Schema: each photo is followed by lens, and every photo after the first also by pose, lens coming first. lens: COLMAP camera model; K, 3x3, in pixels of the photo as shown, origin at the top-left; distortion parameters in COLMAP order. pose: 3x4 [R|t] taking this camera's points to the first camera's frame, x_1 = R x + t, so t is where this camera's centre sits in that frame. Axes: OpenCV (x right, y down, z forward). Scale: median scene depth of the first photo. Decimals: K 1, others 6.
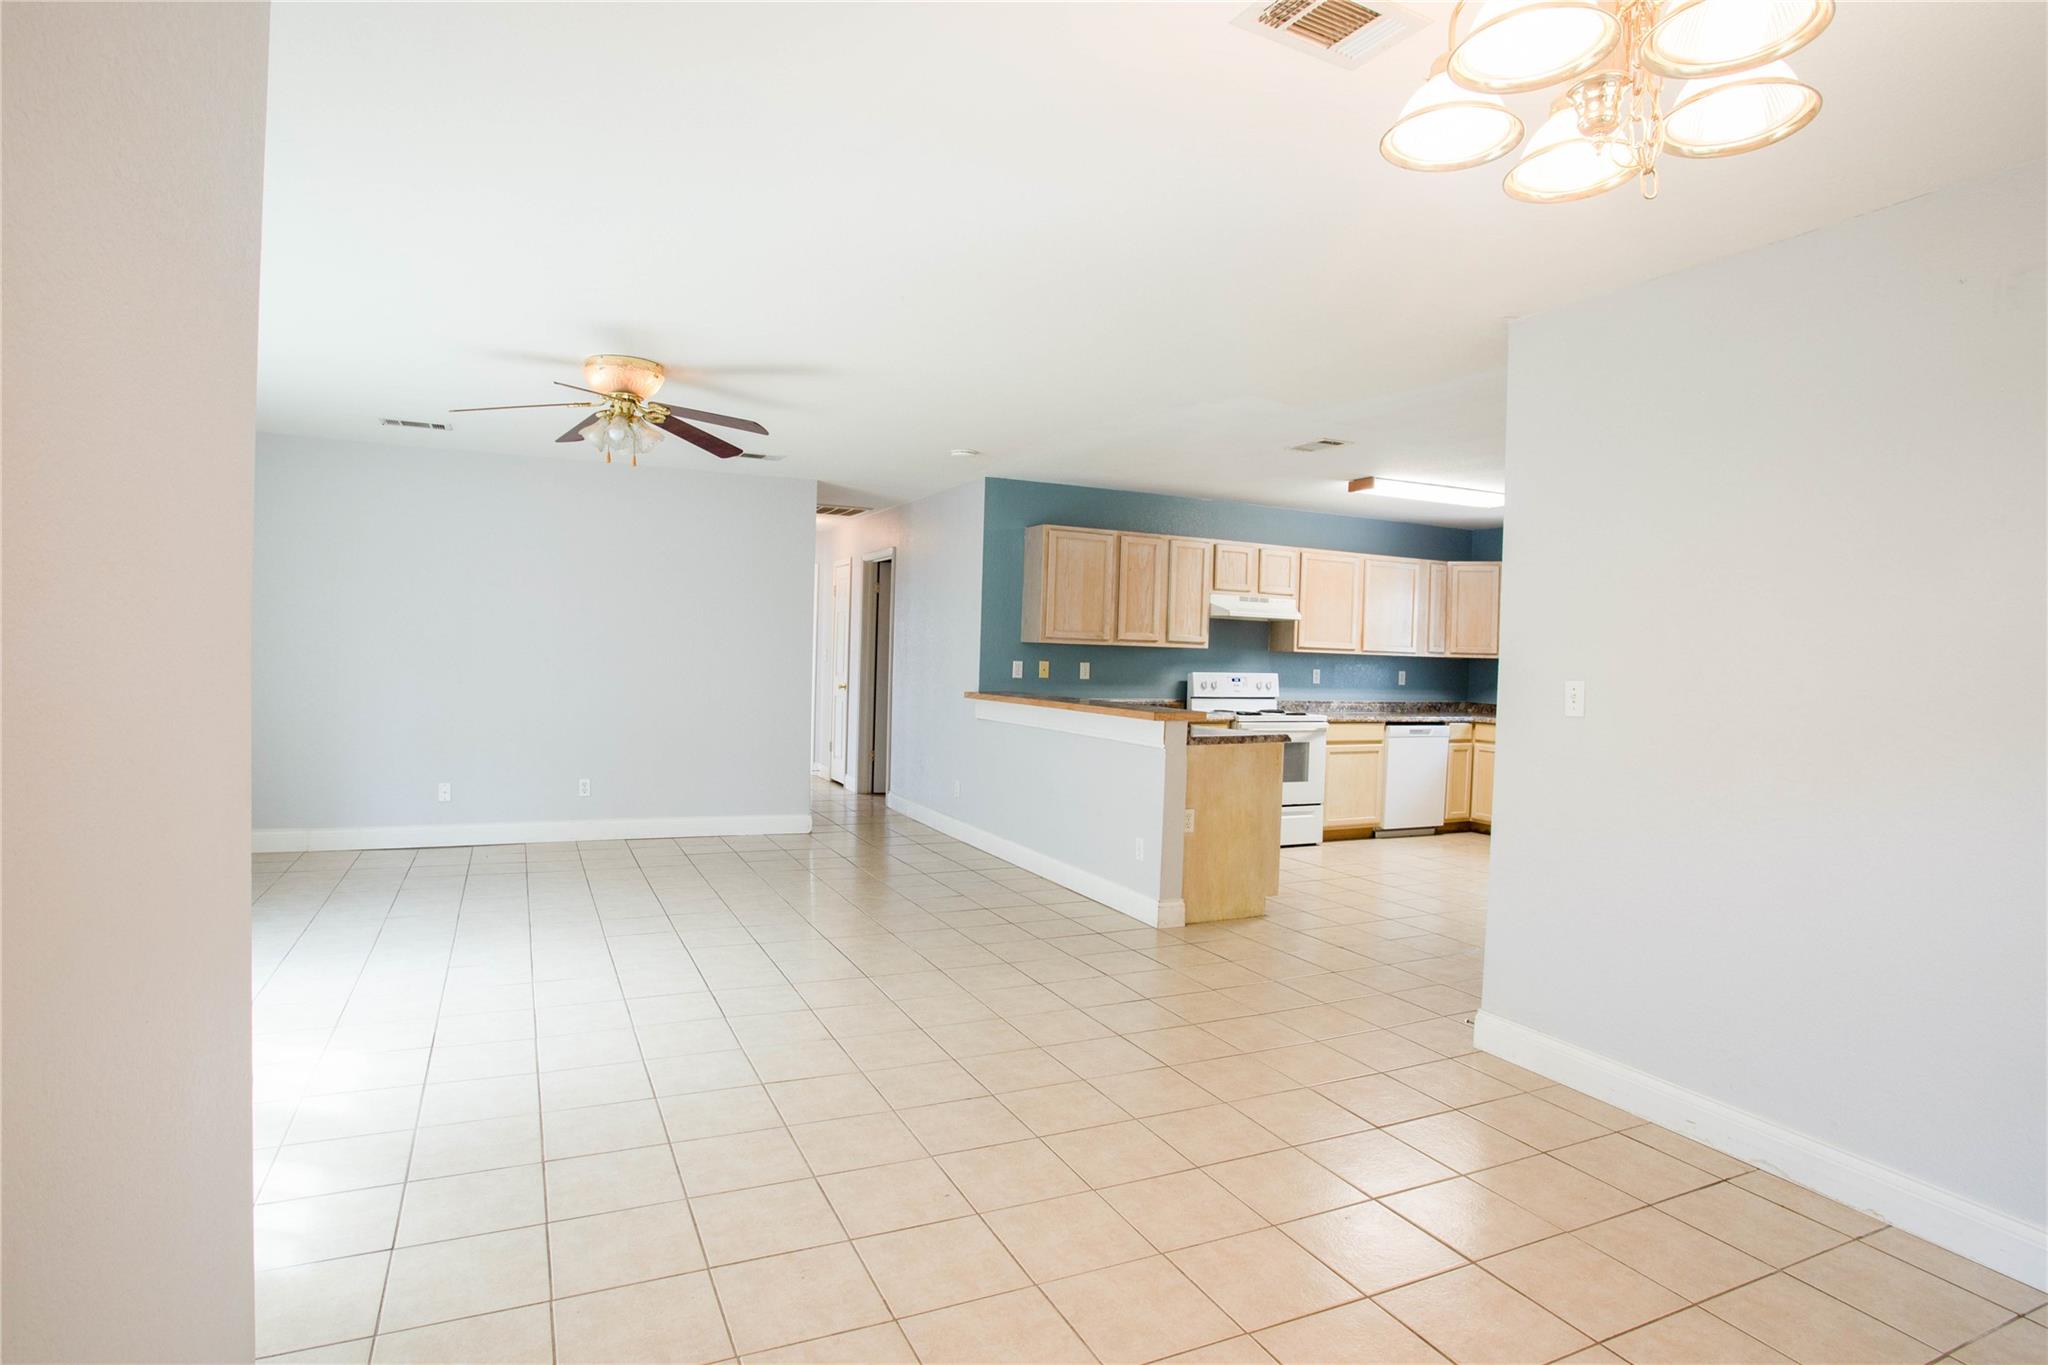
lens RADIAL K [[1066.2, 0, 1026.2], [0, 1066.2, 663.8], [0, 0, 1]] dist [-0.094099, 0.043780]
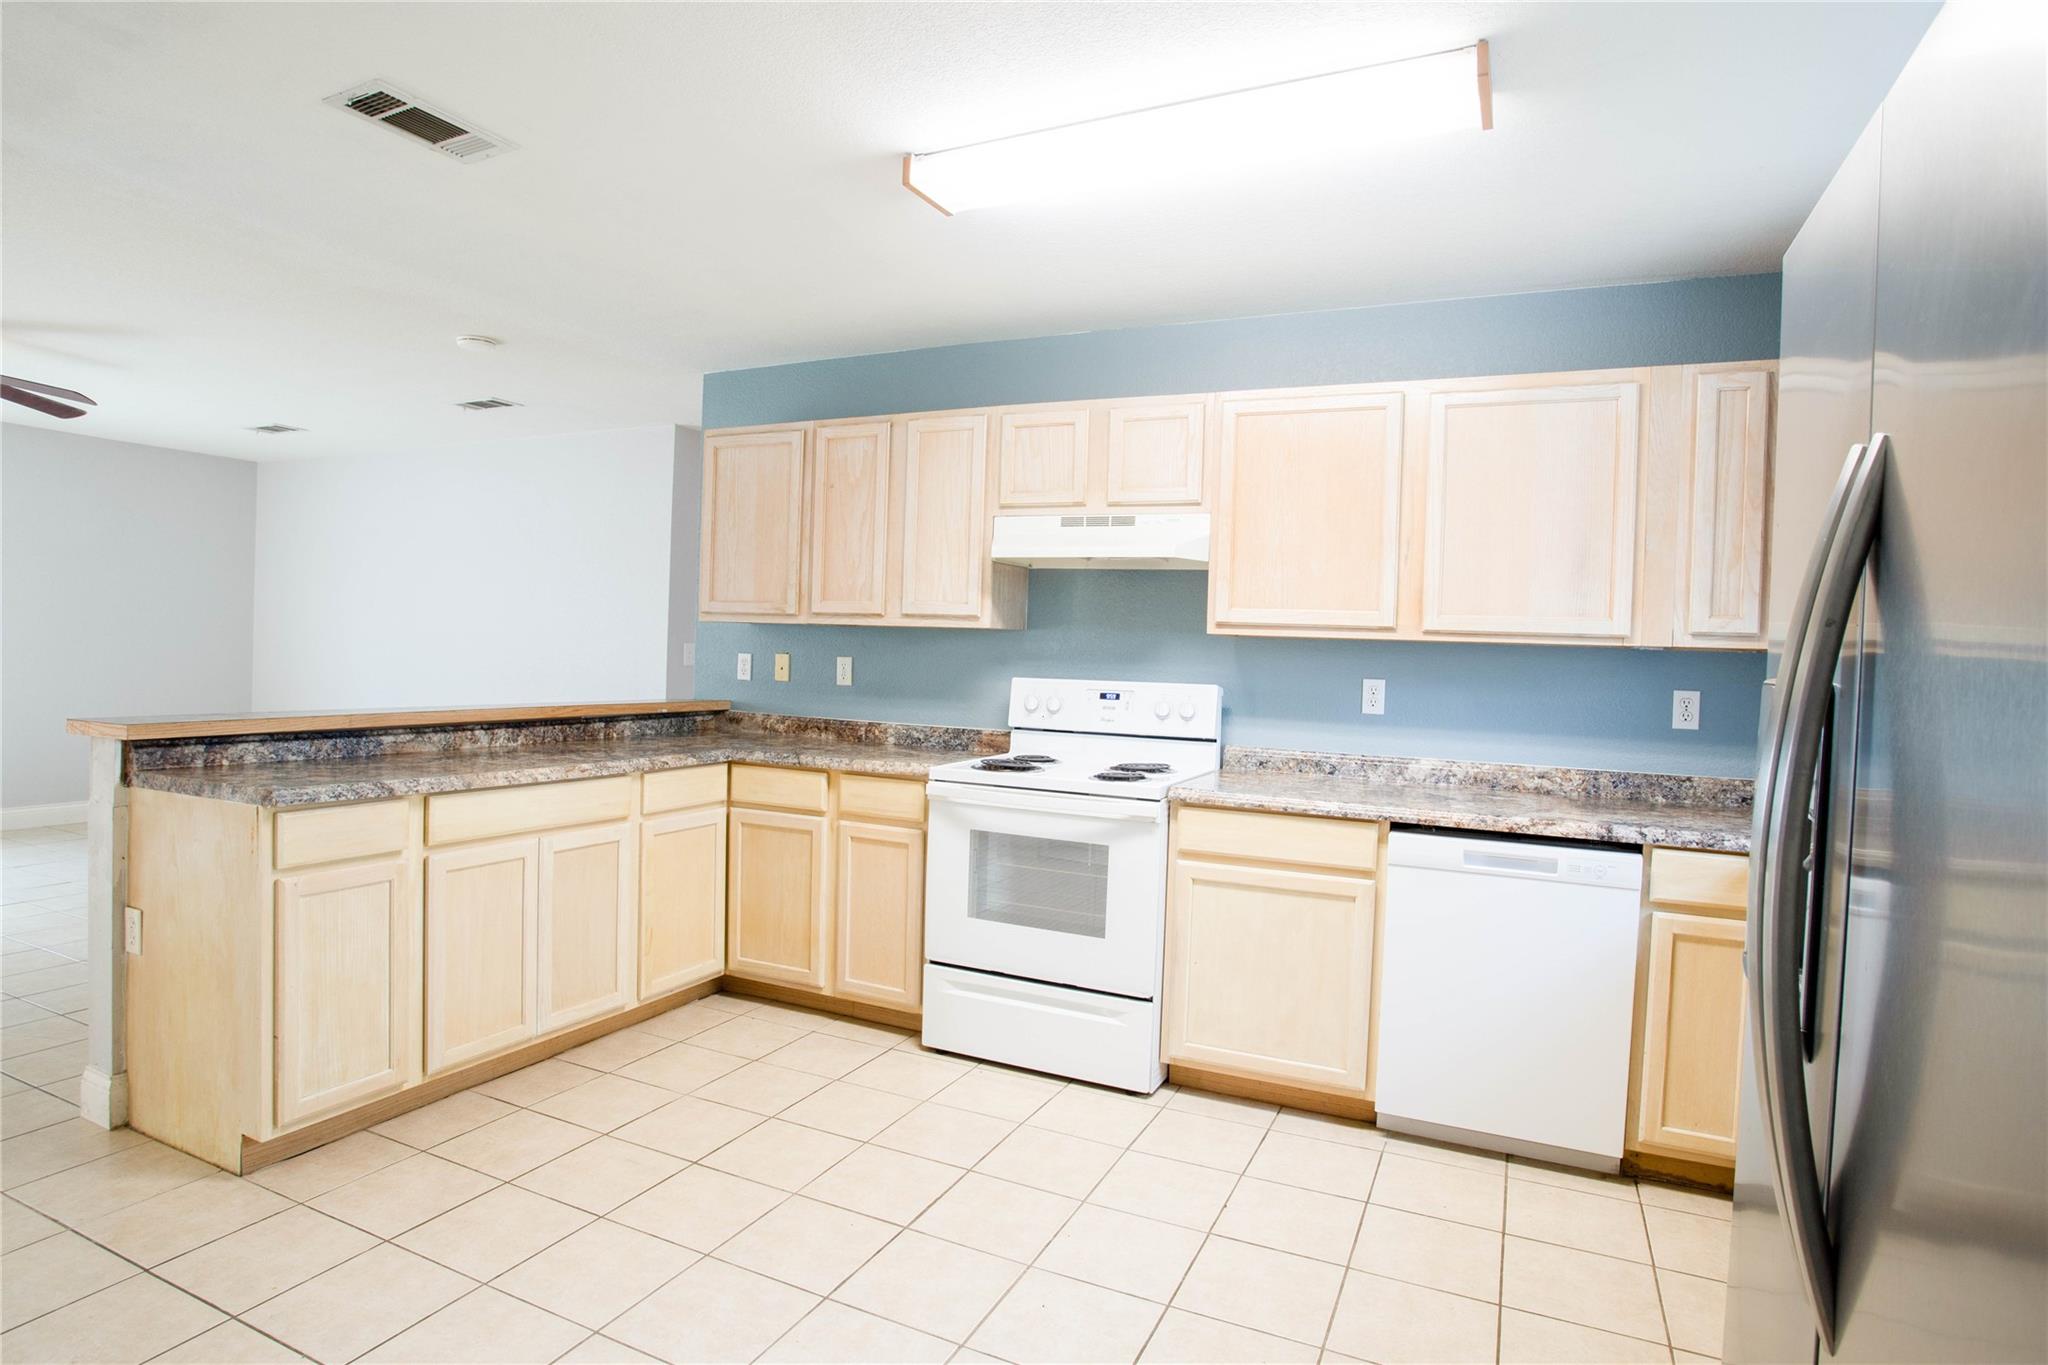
lens RADIAL K [[1066.2, 0, 1026.2], [0, 1066.2, 663.8], [0, 0, 1]] dist [-0.094099, 0.043780]
pose [[0.631345, 0.000552, -0.775502, 0.570614], [-0.024360, 0.999520, -0.019119, 0.011432], [0.775119, 0.030962, 0.631056, 0.706251]]
